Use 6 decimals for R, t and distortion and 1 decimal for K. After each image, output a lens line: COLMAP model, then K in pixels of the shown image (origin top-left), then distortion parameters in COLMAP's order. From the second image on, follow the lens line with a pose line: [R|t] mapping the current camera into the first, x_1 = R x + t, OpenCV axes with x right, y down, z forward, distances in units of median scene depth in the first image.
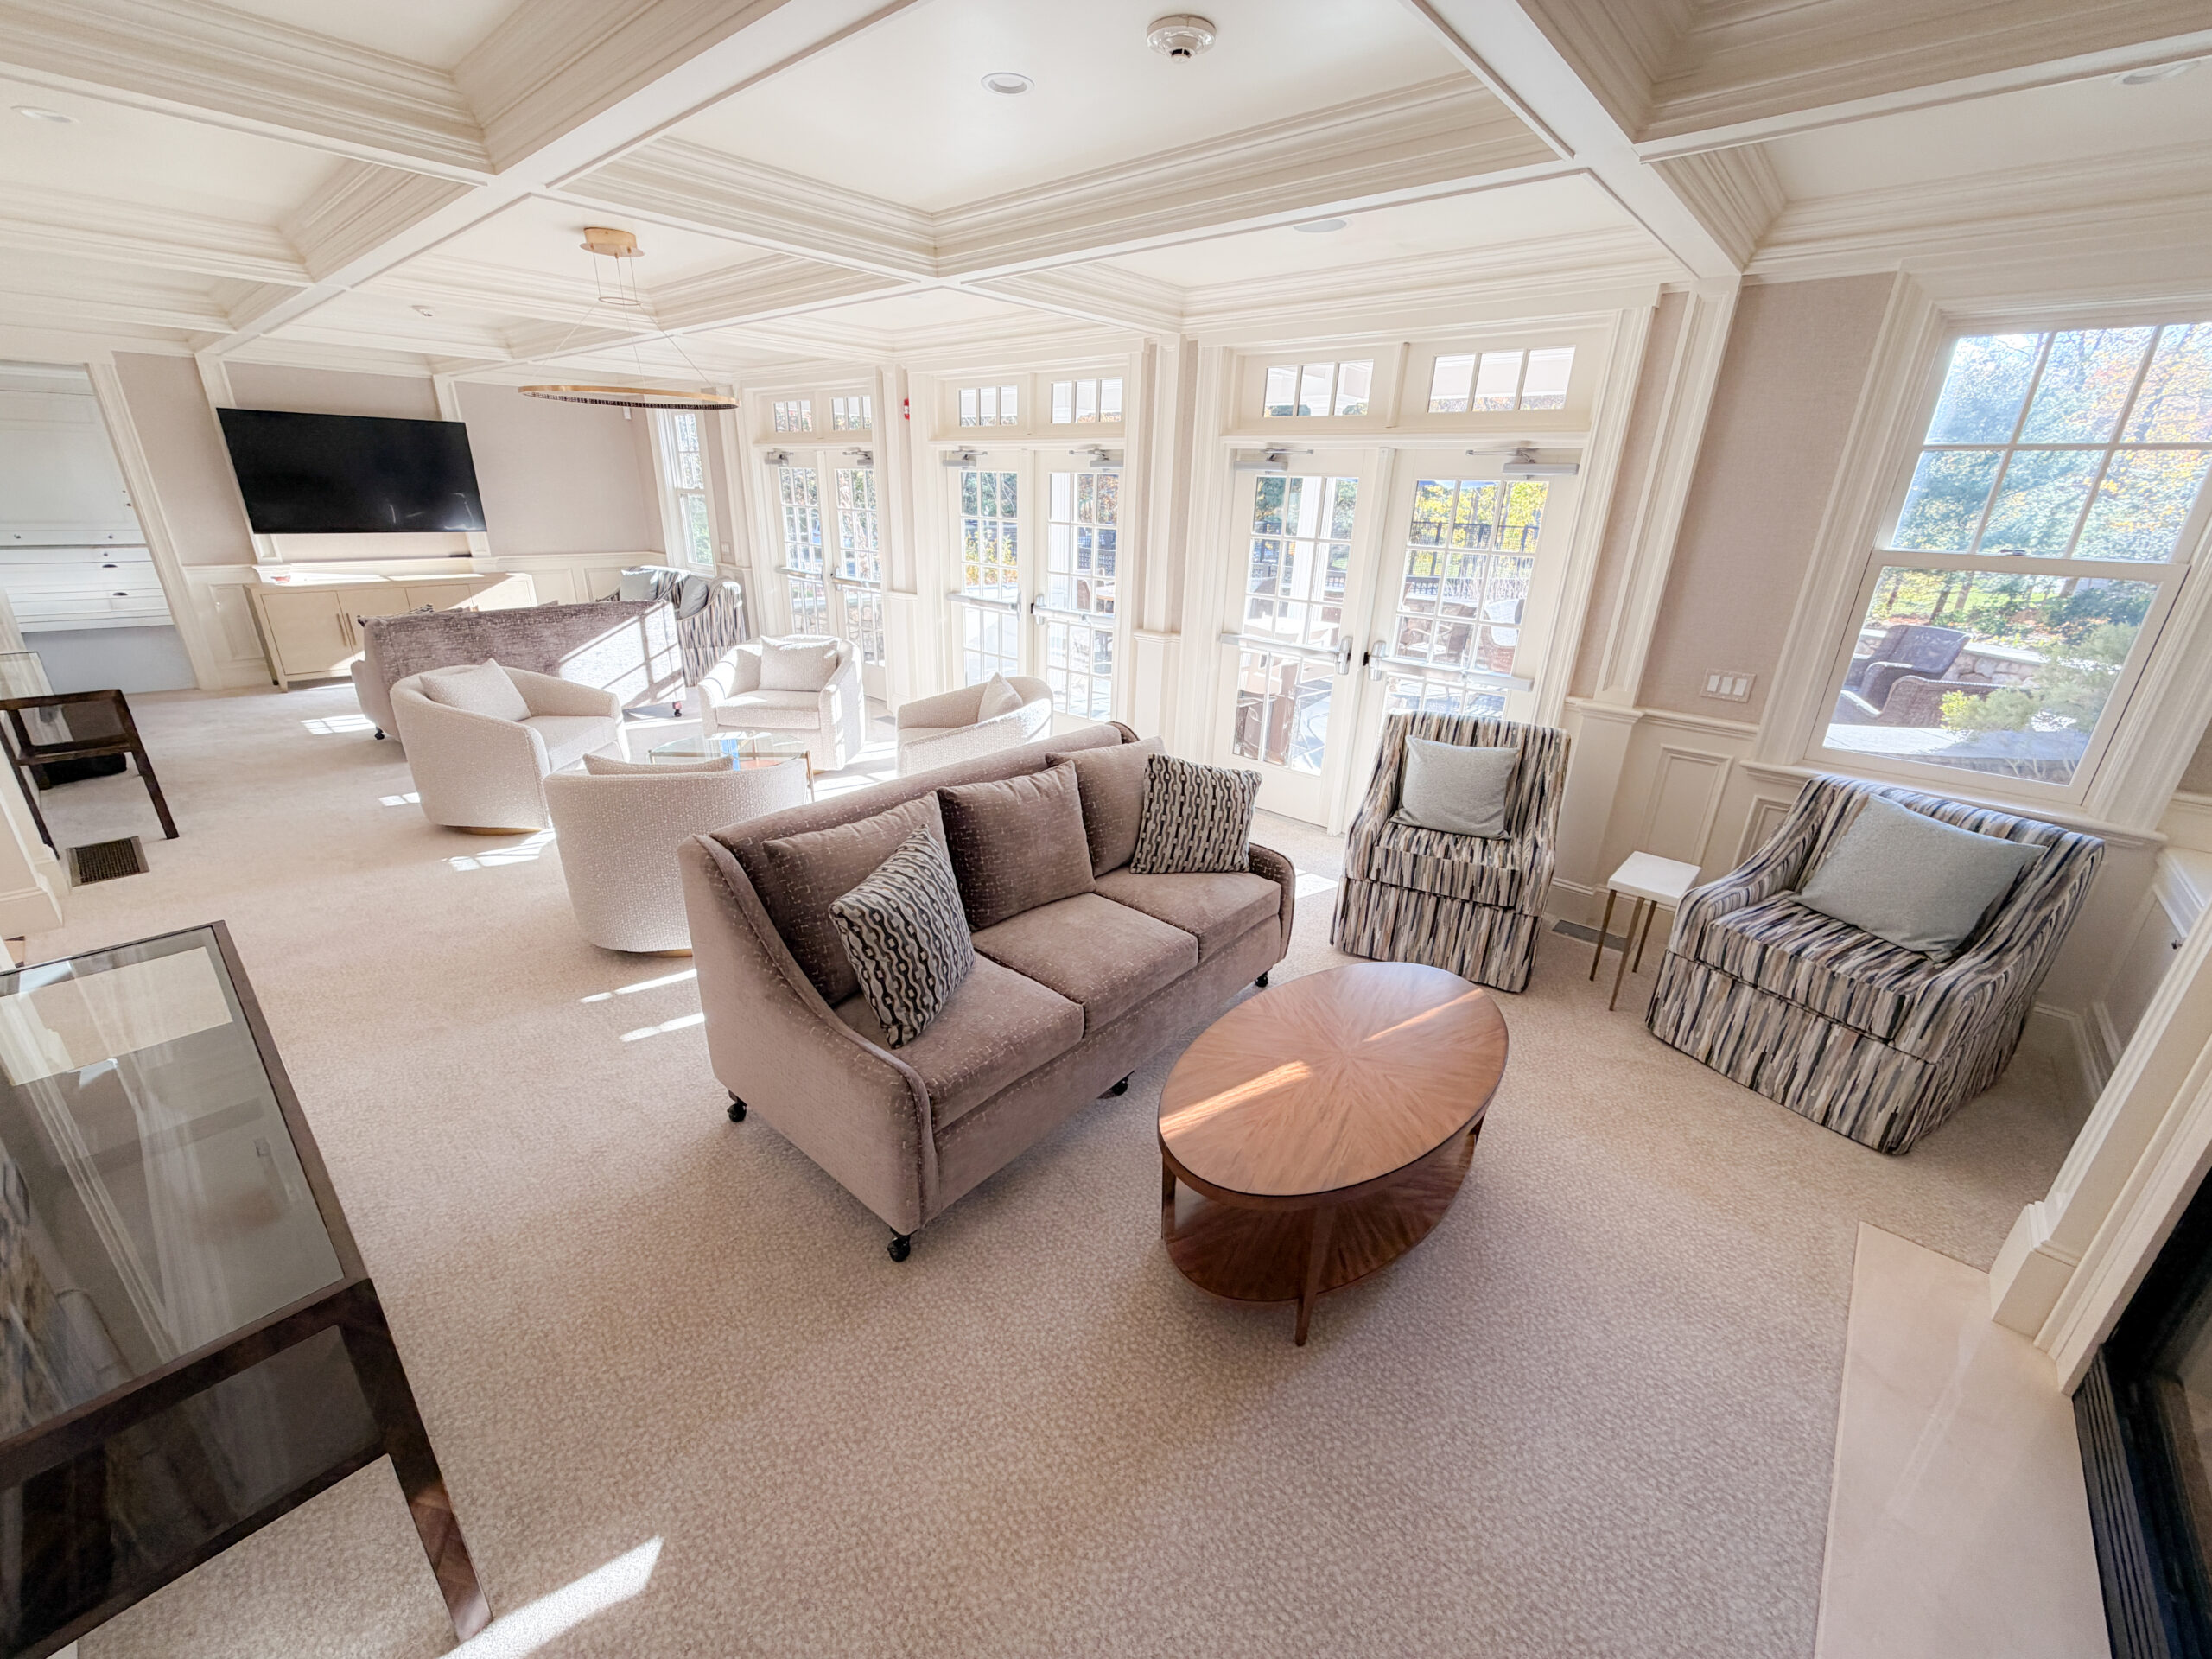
lens RADIAL K [[878.4, 0, 1096.6], [0, 878.4, 831.6], [0, 0, 1]] dist [0.007242, -0.001029]
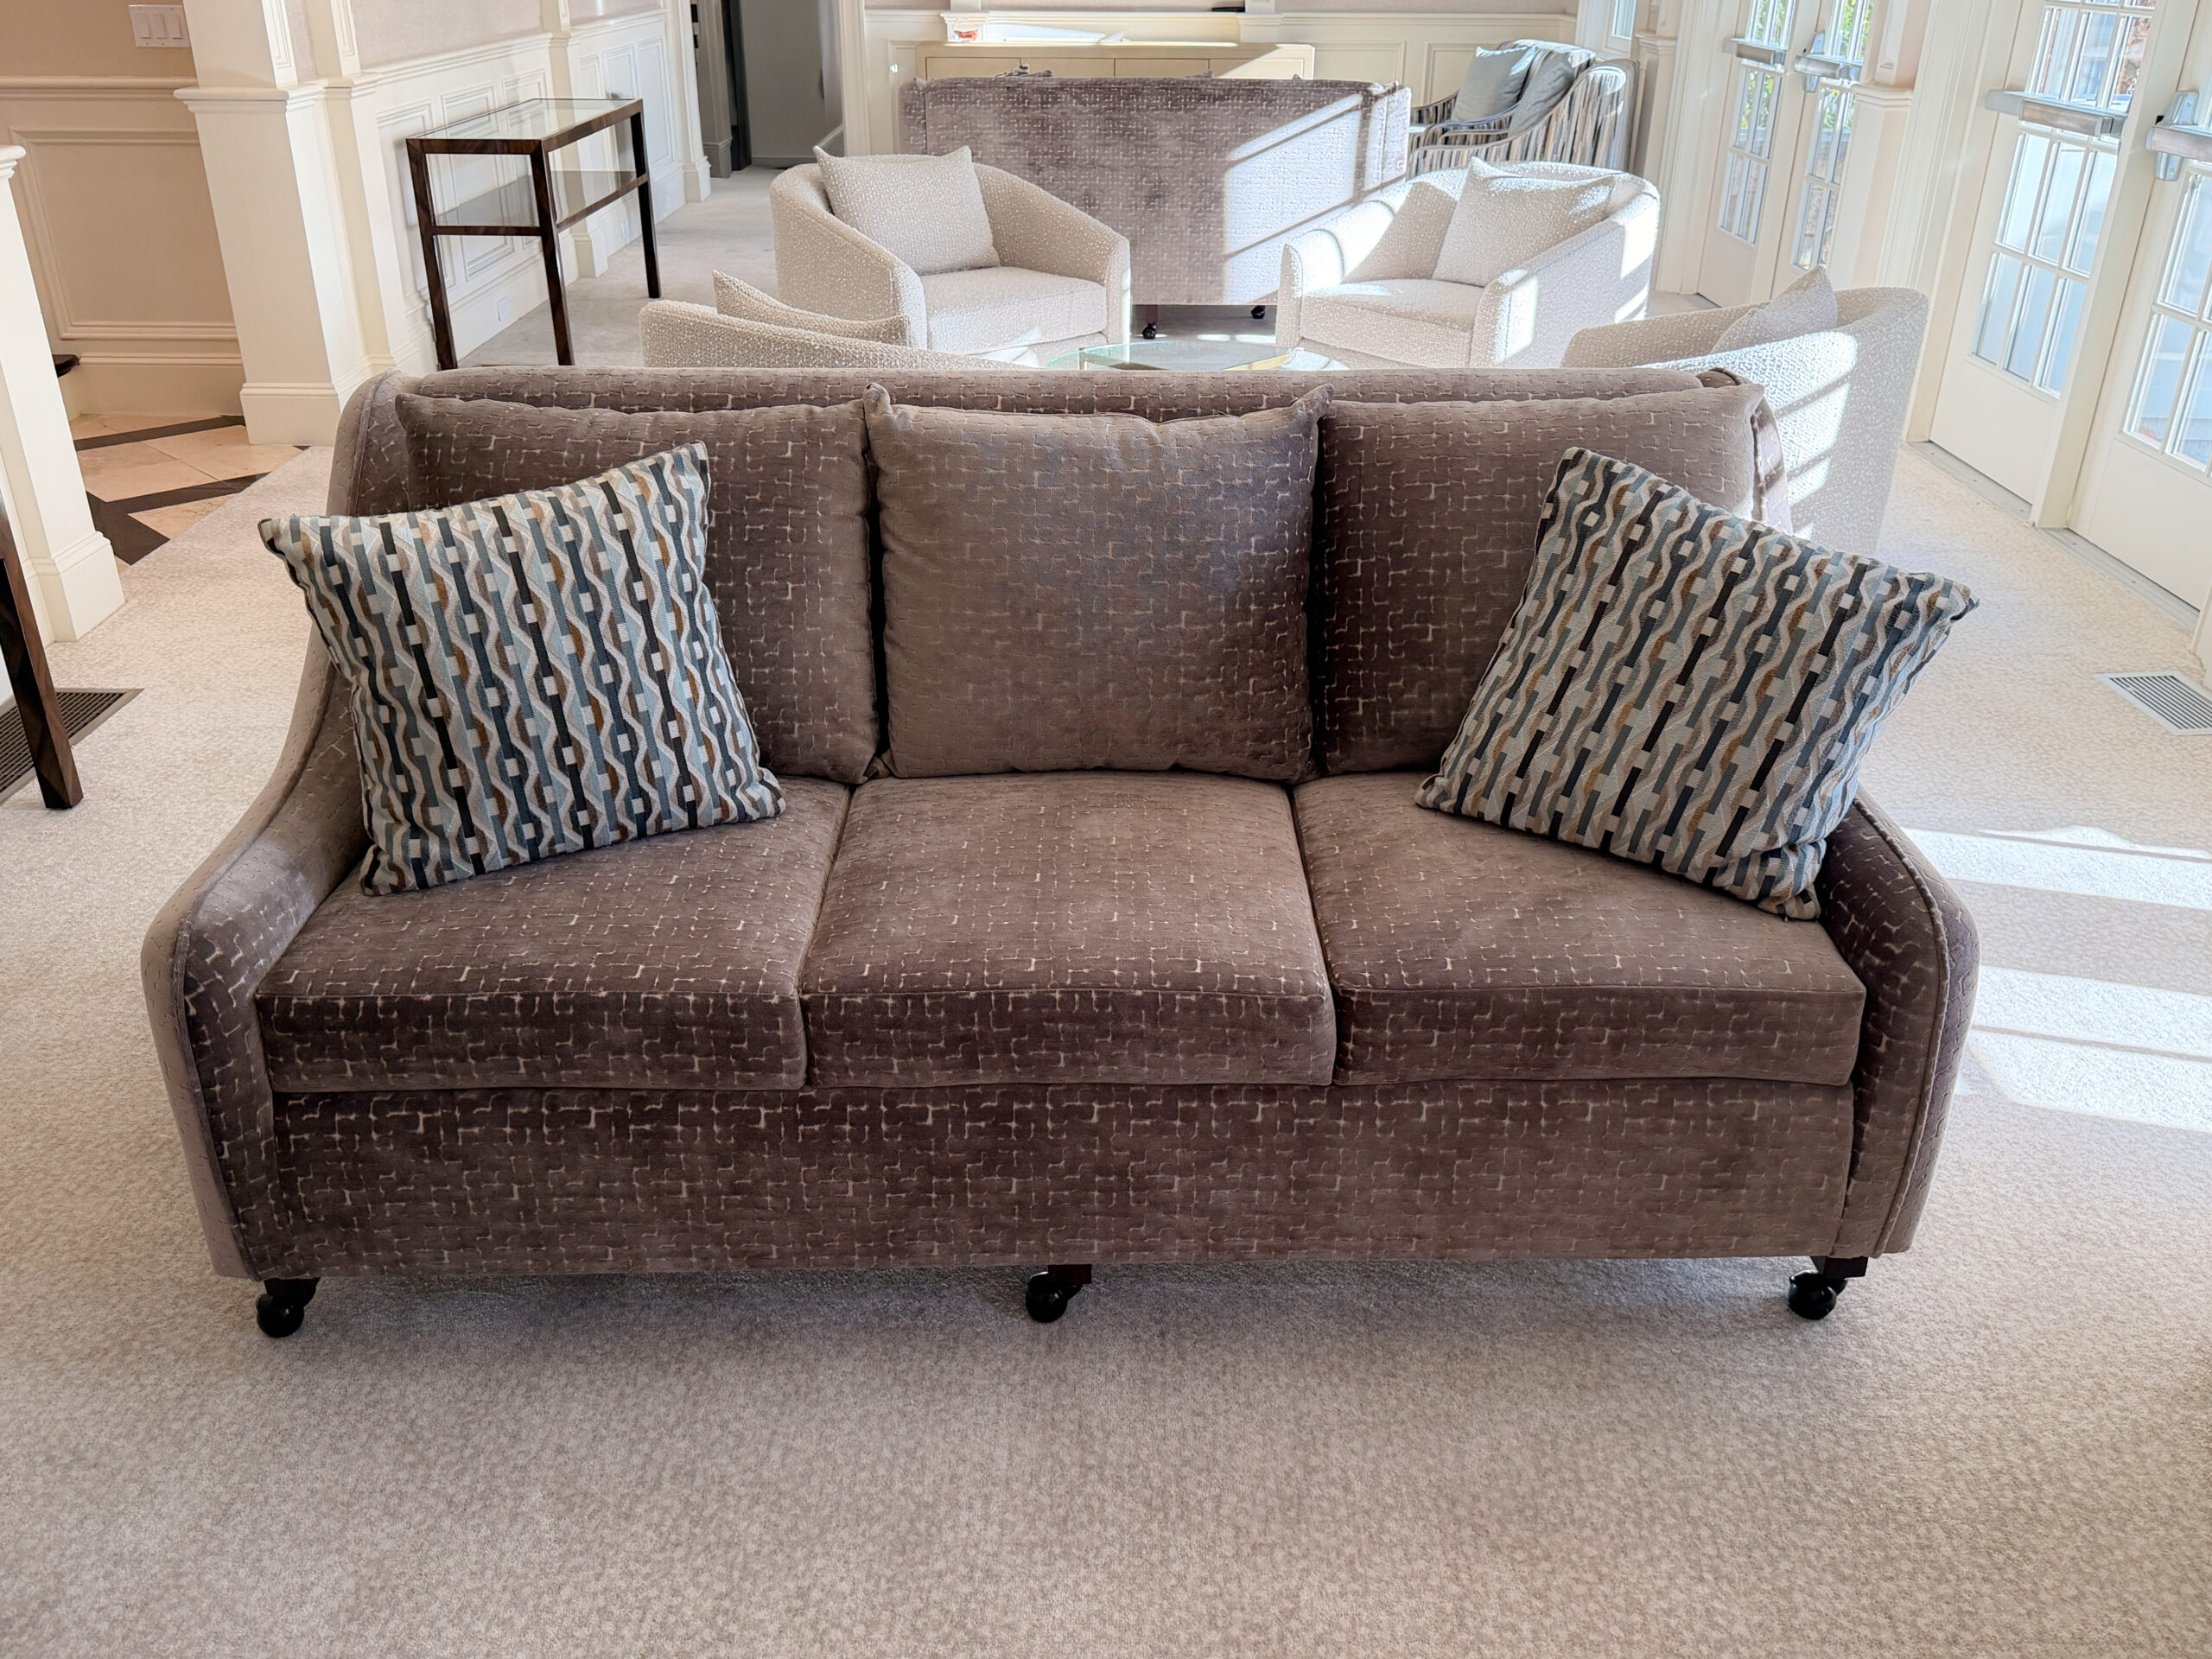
lens RADIAL K [[1822.0, 0, 1112.8], [0, 1822.0, 832.8], [0, 0, 1]] dist [0.039149, -0.025541]
pose [[0.672982, 0.312134, -0.670573, 0.469287], [-0.261674, 0.948439, 0.178860, -0.031817], [0.691825, 0.055102, 0.719960, 0.452127]]
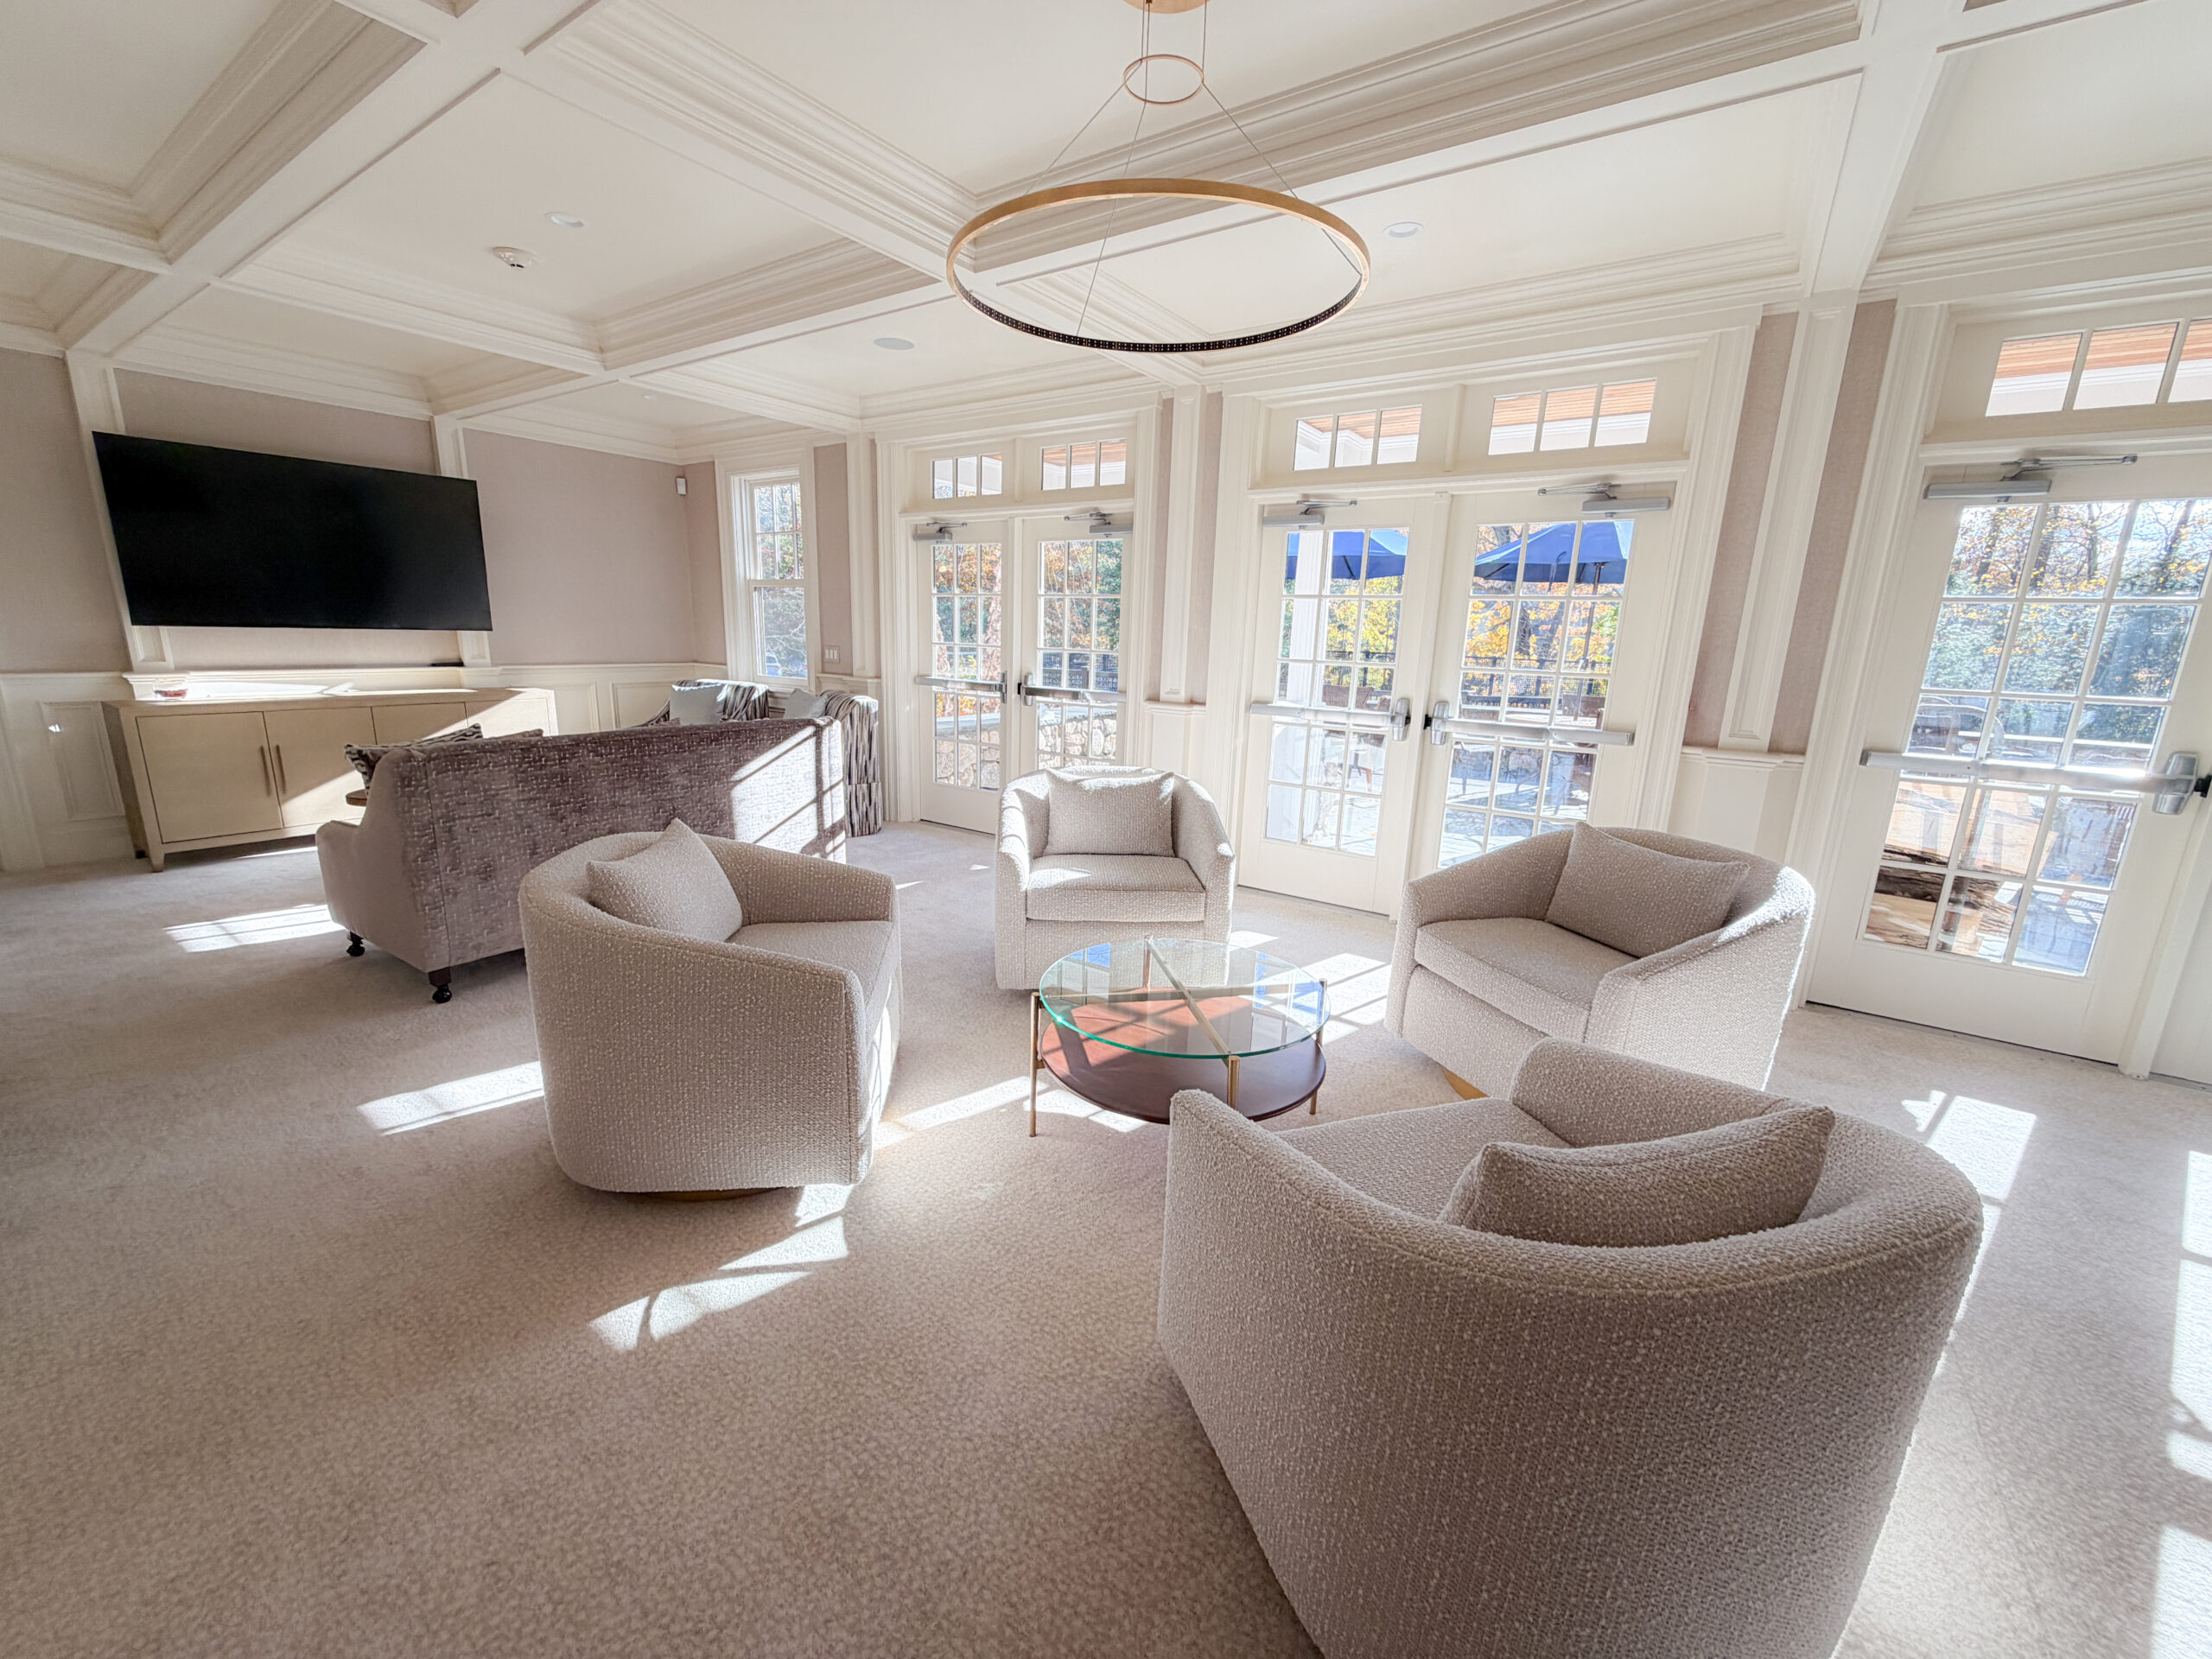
lens RADIAL K [[878.4, 0, 1104.6], [0, 878.4, 836.9], [0, 0, 1]] dist [0.007242, -0.001029]
pose [[0.992768, -0.025092, 0.117394, -0.850024], [0.040793, 0.990234, -0.133316, -0.182190], [-0.112902, 0.137141, 0.984096, 0.793999]]
